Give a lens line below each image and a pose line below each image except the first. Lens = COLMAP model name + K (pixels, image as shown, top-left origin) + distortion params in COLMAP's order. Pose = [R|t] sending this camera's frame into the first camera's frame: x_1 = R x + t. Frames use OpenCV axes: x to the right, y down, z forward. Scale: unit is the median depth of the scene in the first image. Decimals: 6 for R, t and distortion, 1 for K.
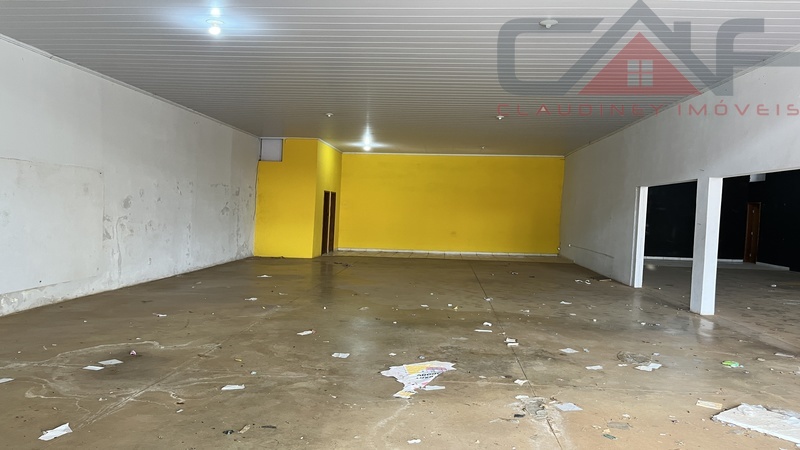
lens RADIAL K [[594.9, 0, 401.8], [0, 594.9, 228.6], [0, 0, 1]] dist [0.064887, -0.110449]
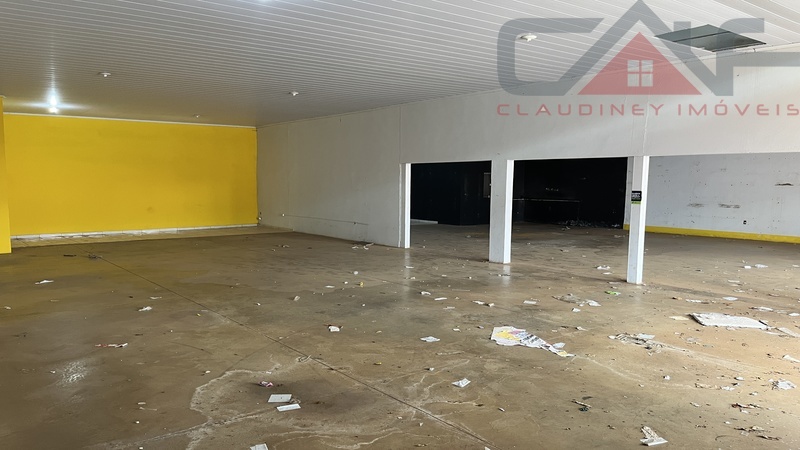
lens RADIAL K [[594.9, 0, 401.8], [0, 594.9, 228.6], [0, 0, 1]] dist [0.064887, -0.110449]
pose [[0.750469, -0.077307, 0.656368, -0.939440], [0.036263, 0.996456, 0.075902, -0.073876], [-0.659910, -0.033160, 0.750613, 0.288471]]
